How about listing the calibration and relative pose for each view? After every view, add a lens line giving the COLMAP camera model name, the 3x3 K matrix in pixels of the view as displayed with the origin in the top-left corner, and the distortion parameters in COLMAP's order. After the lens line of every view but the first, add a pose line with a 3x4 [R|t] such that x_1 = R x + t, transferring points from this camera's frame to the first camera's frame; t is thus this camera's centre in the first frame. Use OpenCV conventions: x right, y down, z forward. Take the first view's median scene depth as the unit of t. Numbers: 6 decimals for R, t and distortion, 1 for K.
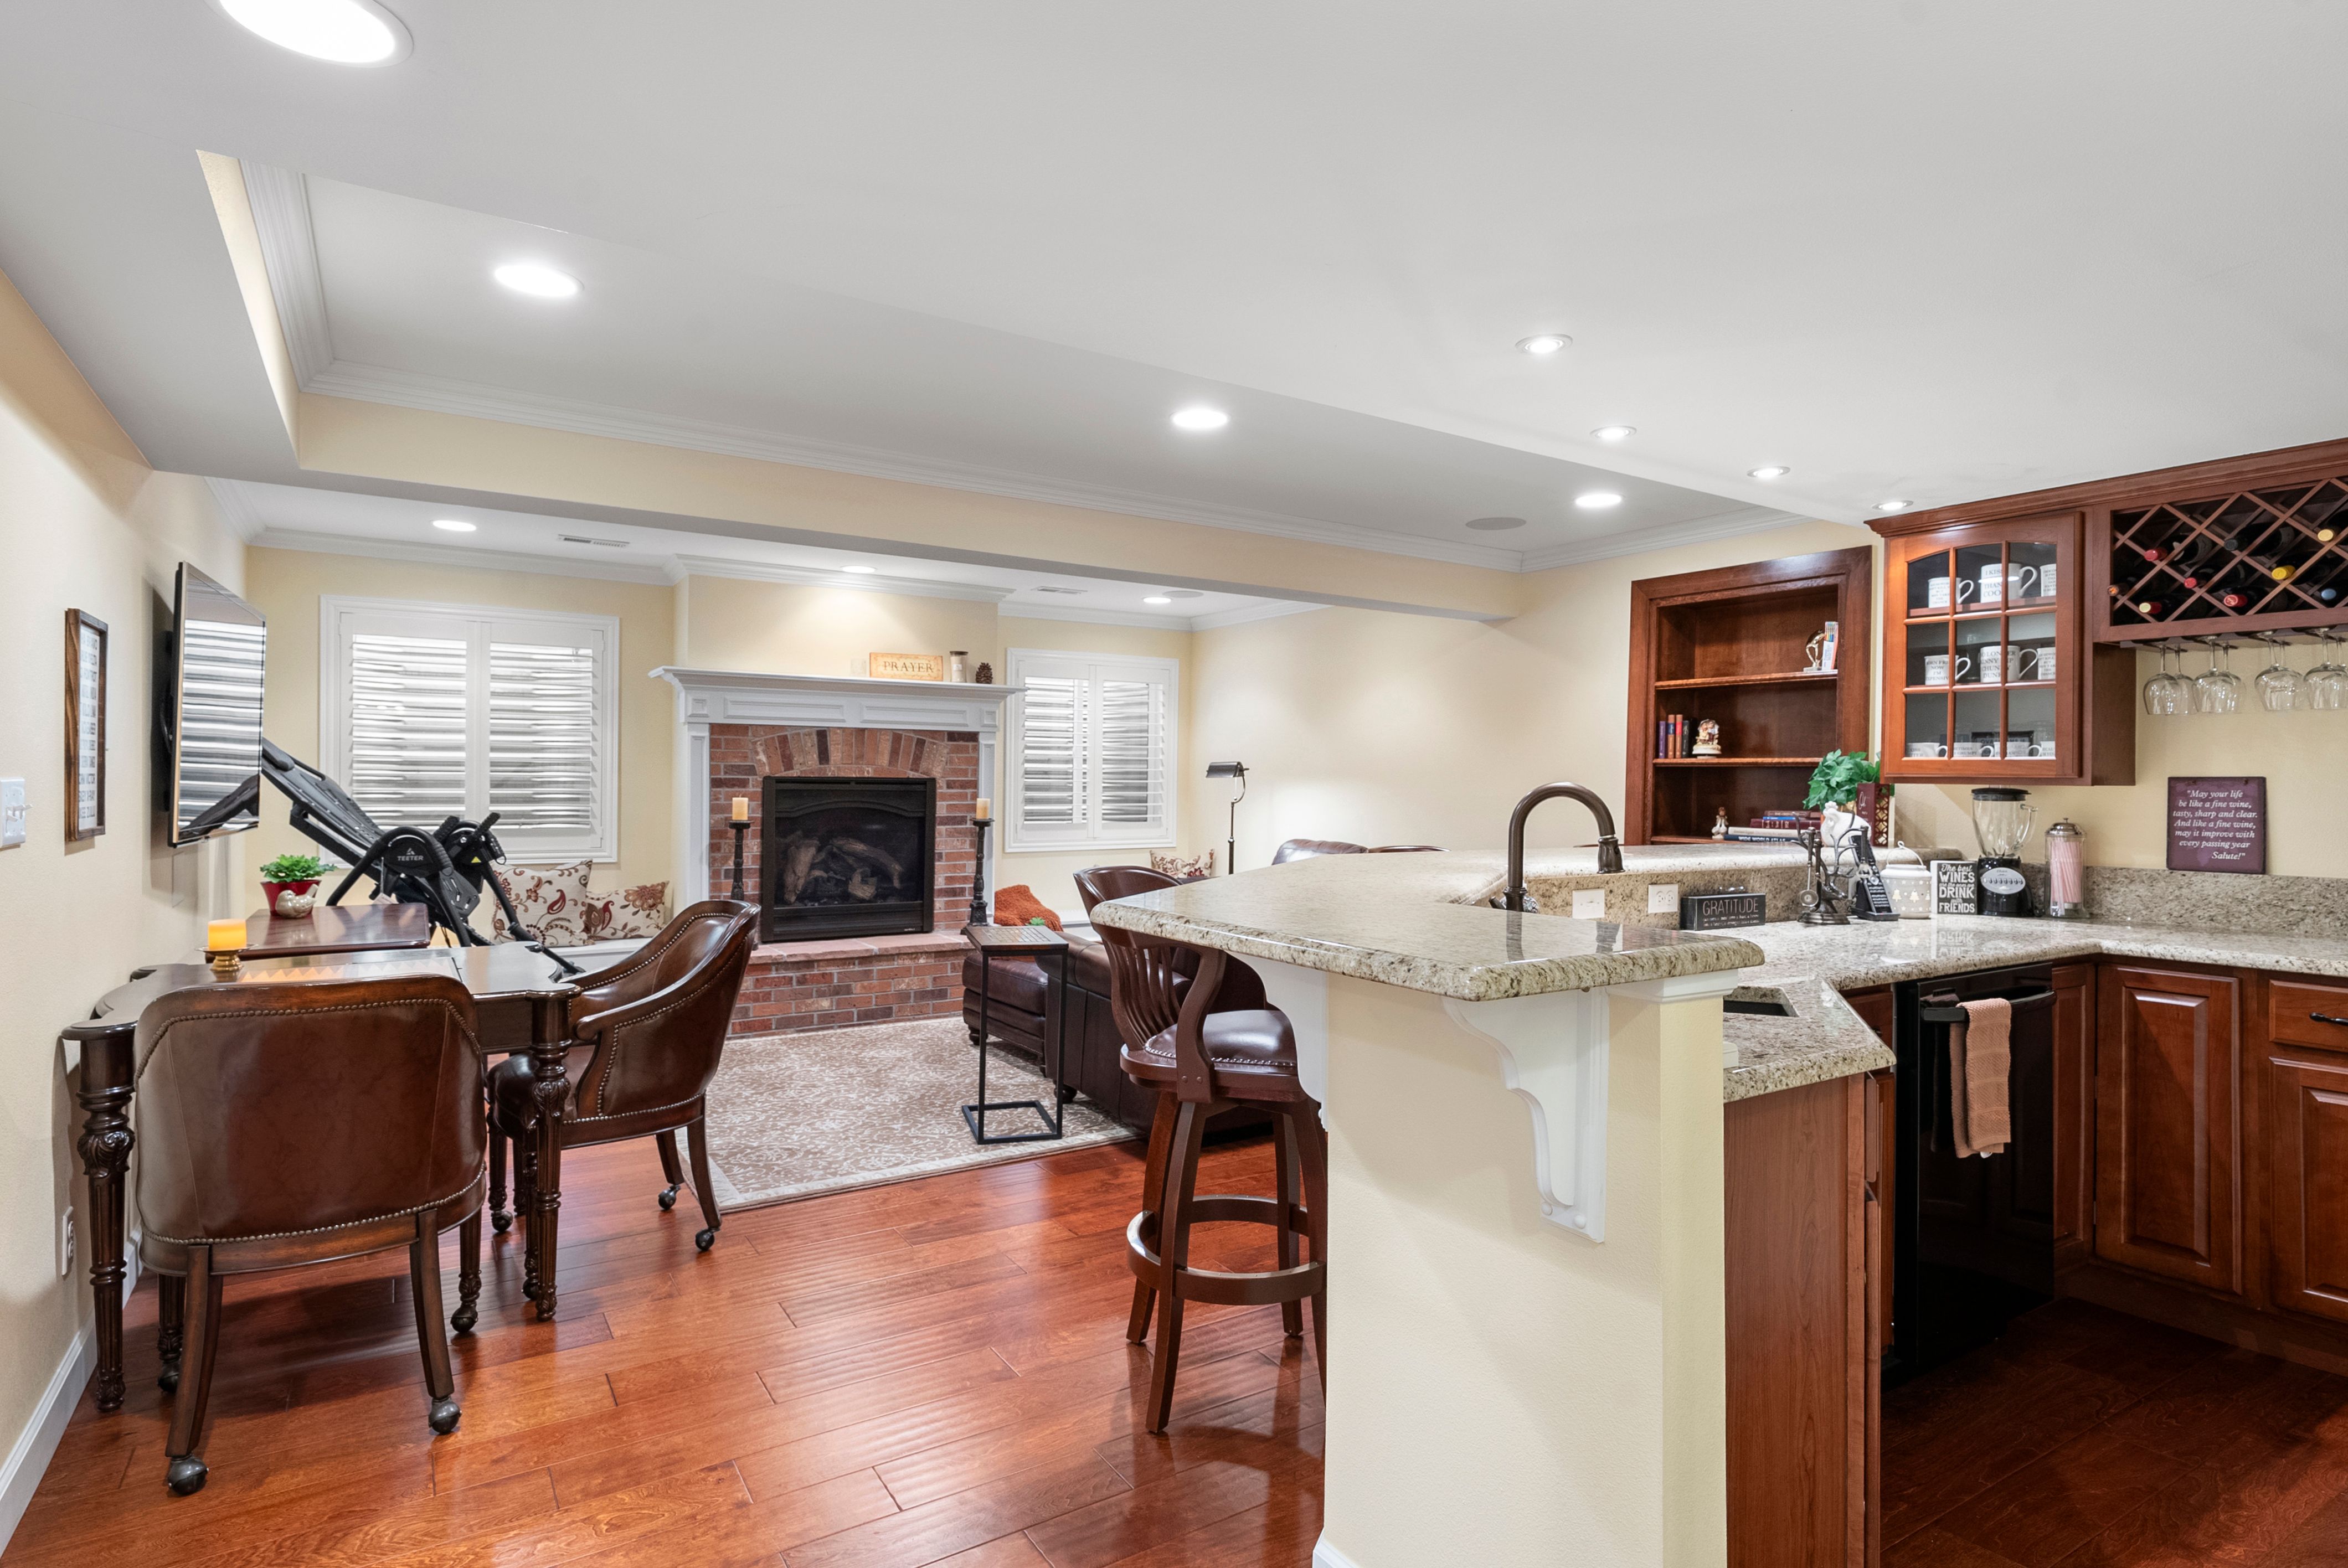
lens RADIAL K [[1206.7, 0, 1192.0], [0, 1206.7, 770.0], [0, 0, 1]] dist [0.015483, 0.005318]
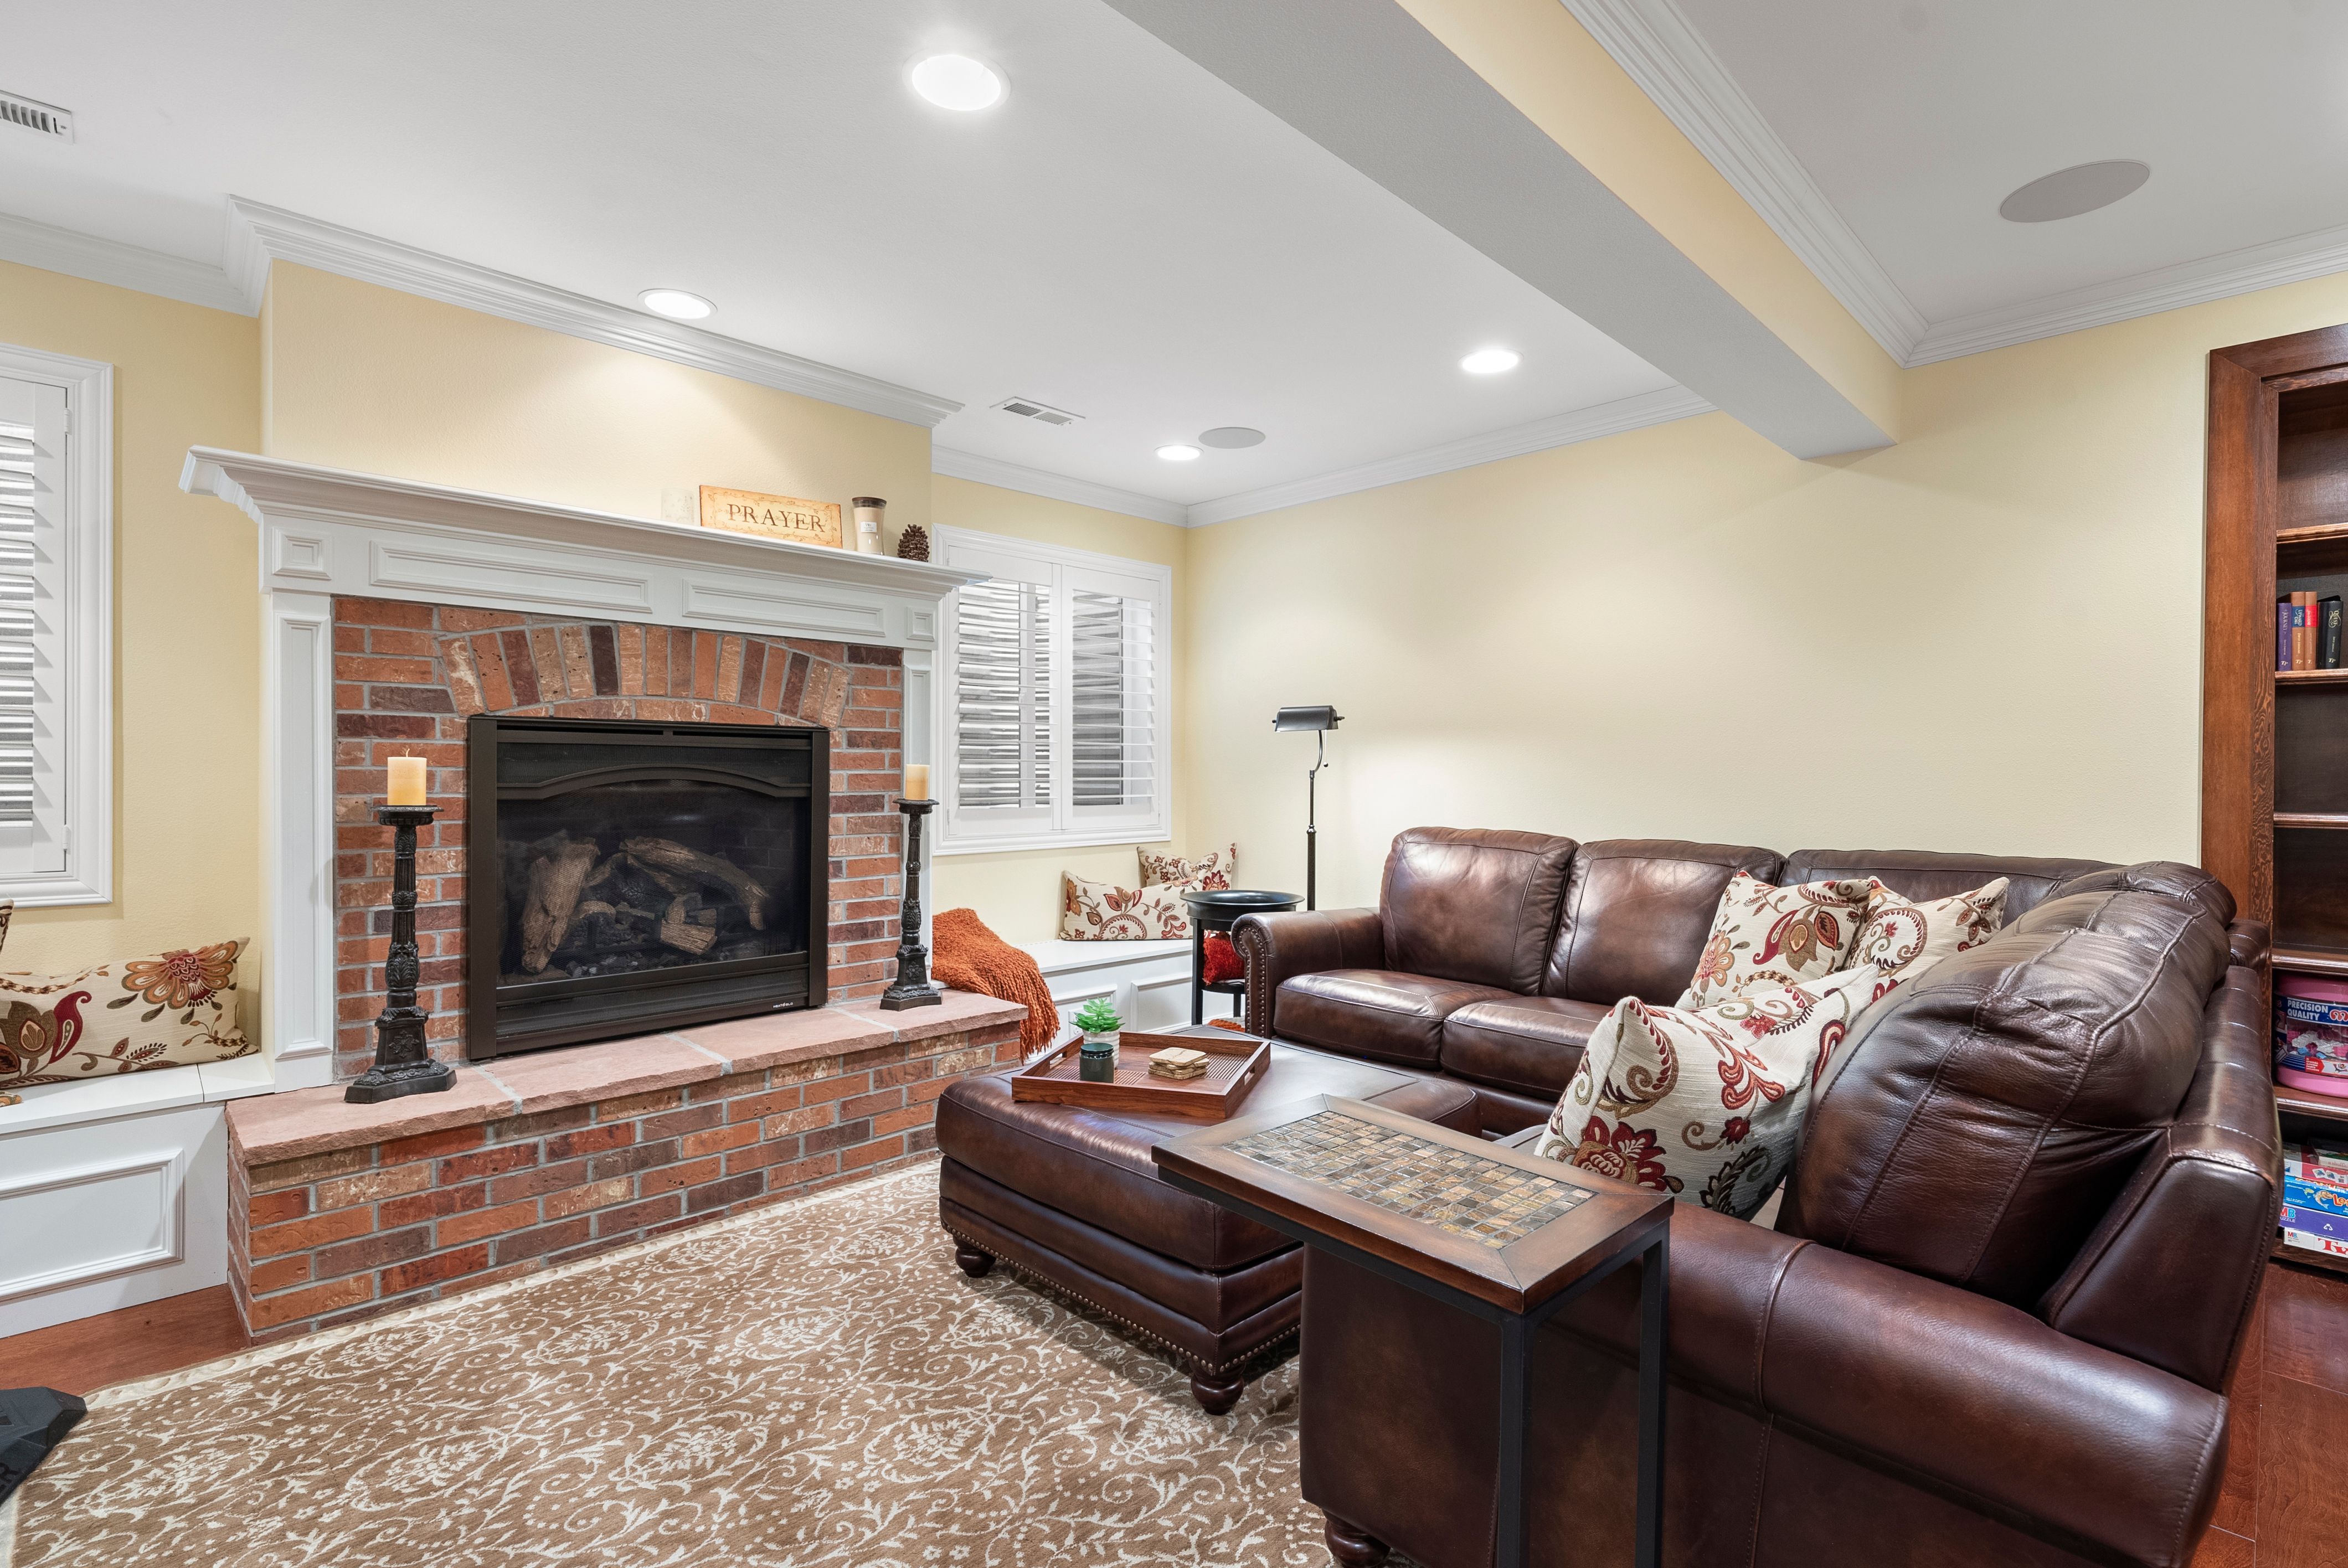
lens RADIAL K [[1169.8, 0, 1261.2], [0, 1169.8, 773.8], [0, 0, 1]] dist [0.006082, -0.001672]
pose [[0.977007, -0.006701, 0.213104, -0.136811], [0.003649, 0.999885, 0.014713, 0.021594], [-0.213178, -0.013597, 0.976919, 0.446303]]
